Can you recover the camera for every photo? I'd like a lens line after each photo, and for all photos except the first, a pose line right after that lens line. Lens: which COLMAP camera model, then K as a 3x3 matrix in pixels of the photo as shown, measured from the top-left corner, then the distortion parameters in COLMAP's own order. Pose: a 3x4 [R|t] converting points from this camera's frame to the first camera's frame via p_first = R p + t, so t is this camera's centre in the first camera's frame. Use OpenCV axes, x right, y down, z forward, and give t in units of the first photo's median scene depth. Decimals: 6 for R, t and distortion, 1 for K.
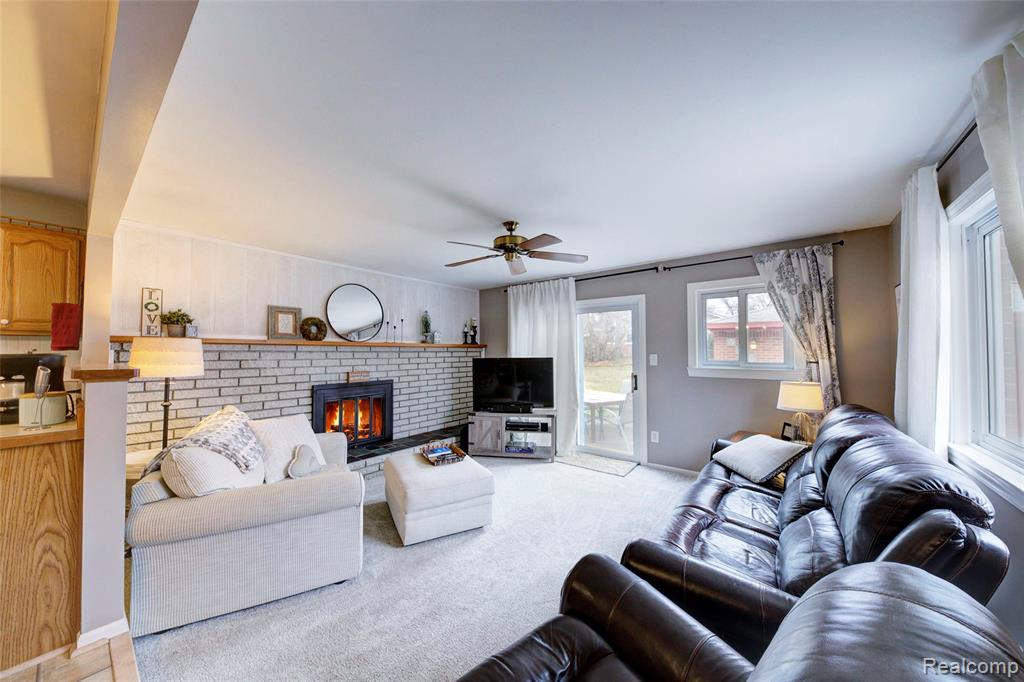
lens RADIAL K [[352.9, 0, 510.5], [0, 352.9, 343.6], [0, 0, 1]] dist [0.014189, -0.007832]
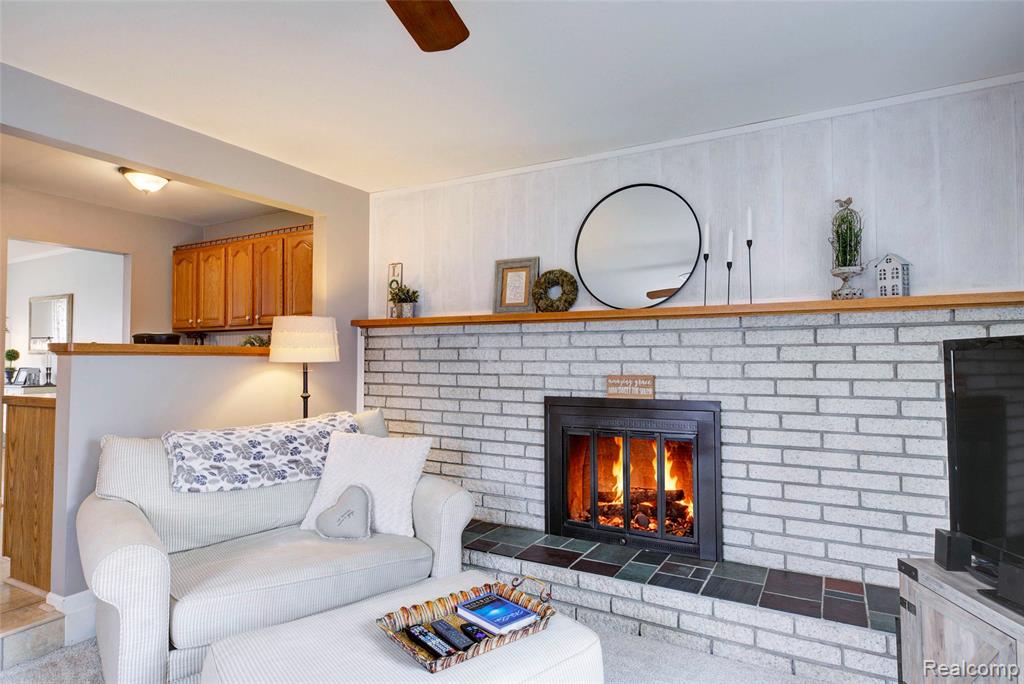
lens RADIAL K [[571.9, 0, 515.4], [0, 571.9, 341.4], [0, 0, 1]] dist [0.003259, 0.000951]
pose [[0.164523, -0.029474, -0.985933, 0.262021], [0.024172, 0.999374, -0.025842, 0.050604], [0.986077, -0.019580, 0.165132, 0.727320]]
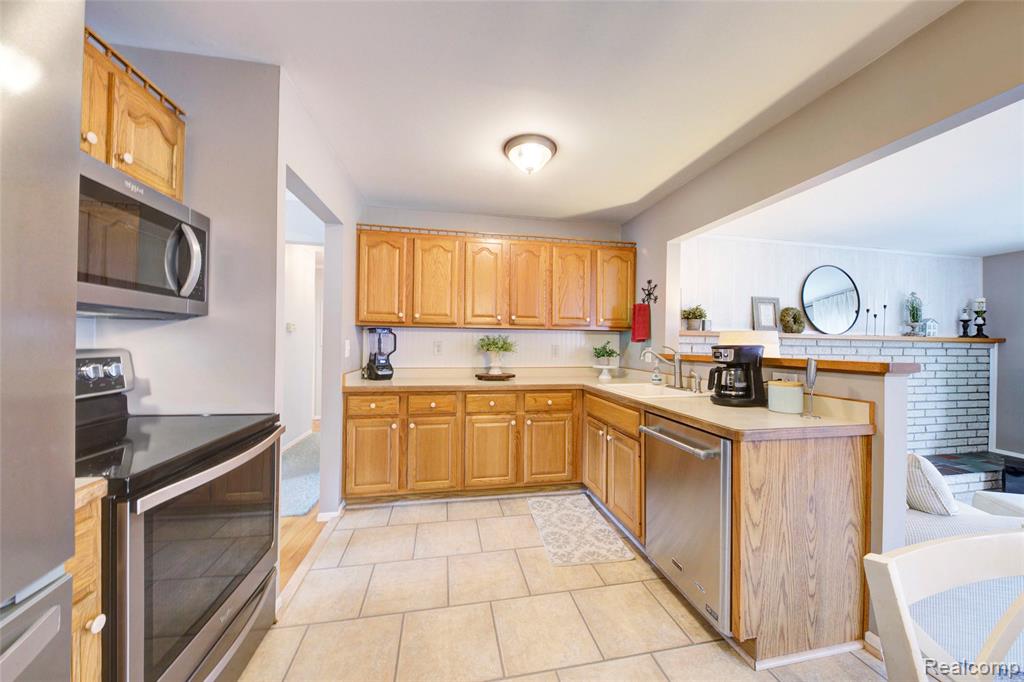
lens RADIAL K [[352.9, 0, 510.5], [0, 352.9, 343.6], [0, 0, 1]] dist [0.014189, -0.007832]
pose [[0.758470, 0.009332, -0.651641, -0.464062], [0.000628, 0.999887, 0.015050, 0.002984], [0.651708, -0.011824, 0.758378, -0.129022]]
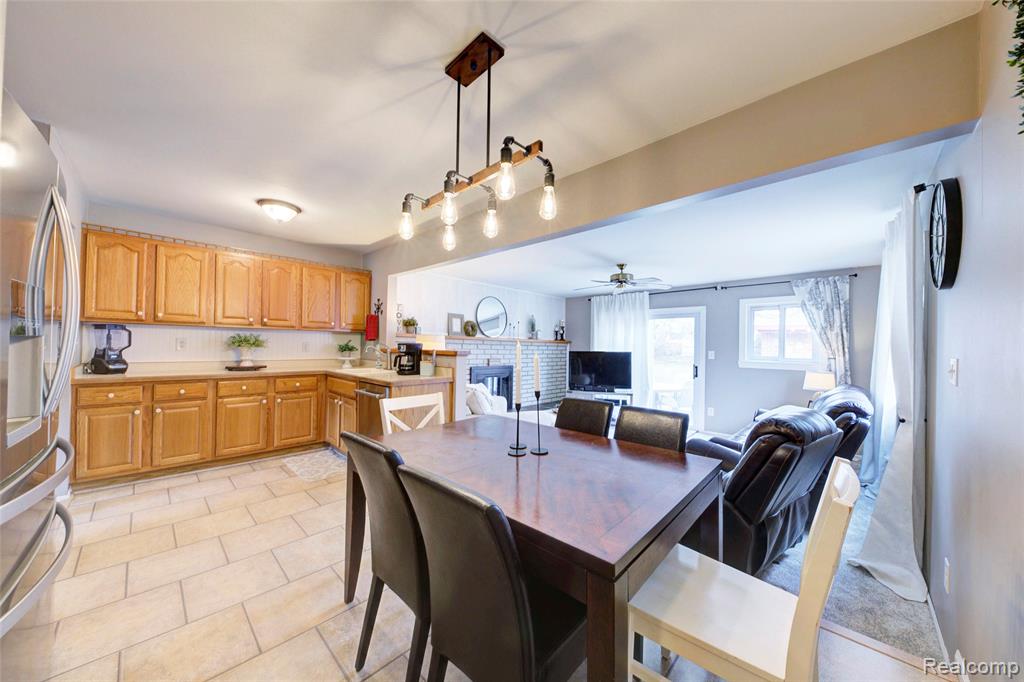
lens RADIAL K [[352.9, 0, 510.5], [0, 352.9, 343.6], [0, 0, 1]] dist [0.014189, -0.007832]
pose [[0.995029, 0.019556, -0.097649, -0.222910], [-0.018163, 0.999720, 0.015142, -0.004077], [0.097917, -0.013293, 0.995106, -0.412041]]
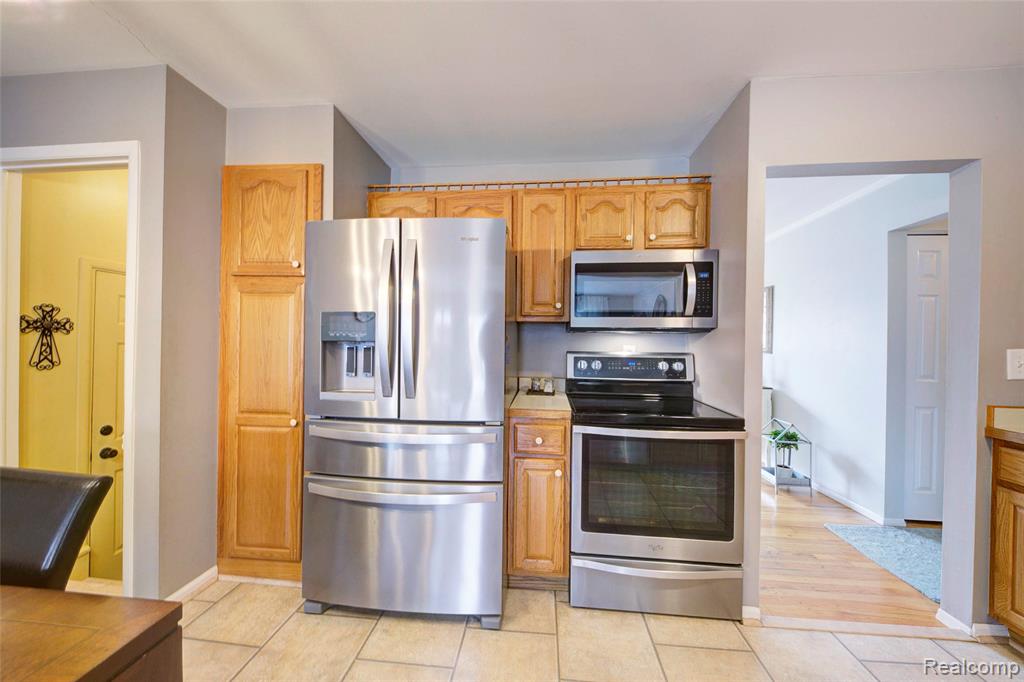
lens RADIAL K [[353.4, 0, 512.7], [0, 353.4, 341.5], [0, 0, 1]] dist [0.013024, -0.007741]
pose [[-0.838728, -0.011573, -0.544428, -0.473690], [-0.000666, 0.999795, -0.020227, 0.006092], [0.544551, -0.016603, -0.838564, 0.170238]]
